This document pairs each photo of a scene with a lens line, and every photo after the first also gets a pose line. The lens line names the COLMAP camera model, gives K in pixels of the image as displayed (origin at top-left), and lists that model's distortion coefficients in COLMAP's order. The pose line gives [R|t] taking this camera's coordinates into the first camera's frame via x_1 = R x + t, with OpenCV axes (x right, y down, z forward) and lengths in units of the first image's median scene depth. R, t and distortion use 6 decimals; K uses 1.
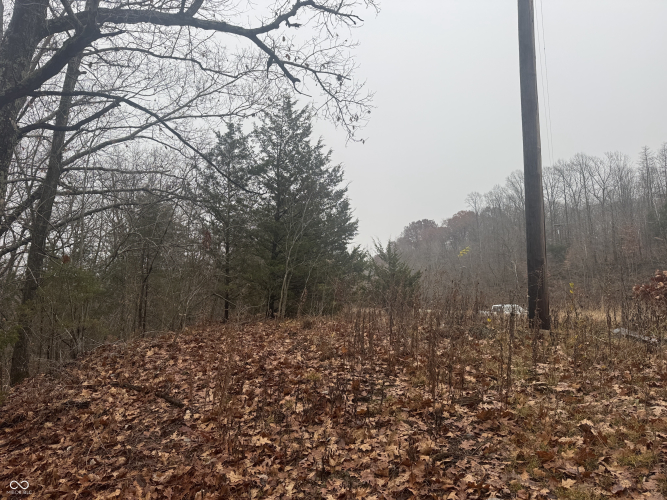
lens RADIAL K [[464.2, 0, 333.5], [0, 464.2, 250.0], [0, 0, 1]] dist [0.110925, -0.146289]
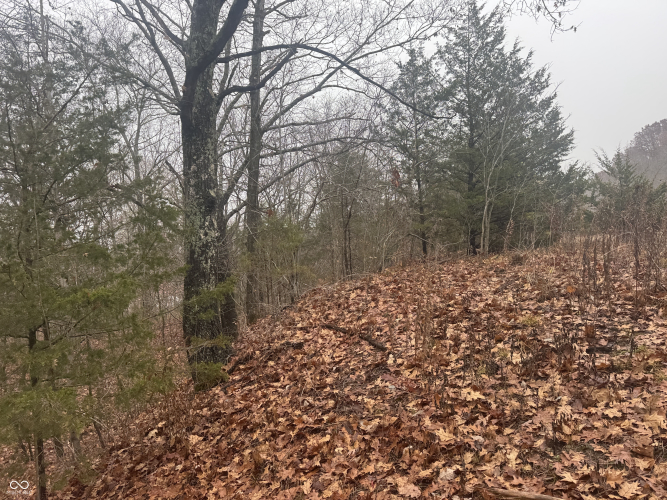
lens RADIAL K [[464.2, 0, 333.5], [0, 464.2, 250.0], [0, 0, 1]] dist [0.110925, -0.146289]
pose [[0.908758, -0.068500, -0.411664, -0.006477], [0.121790, 0.987027, 0.104614, 0.012358], [0.399158, -0.145205, 0.905311, 0.100166]]
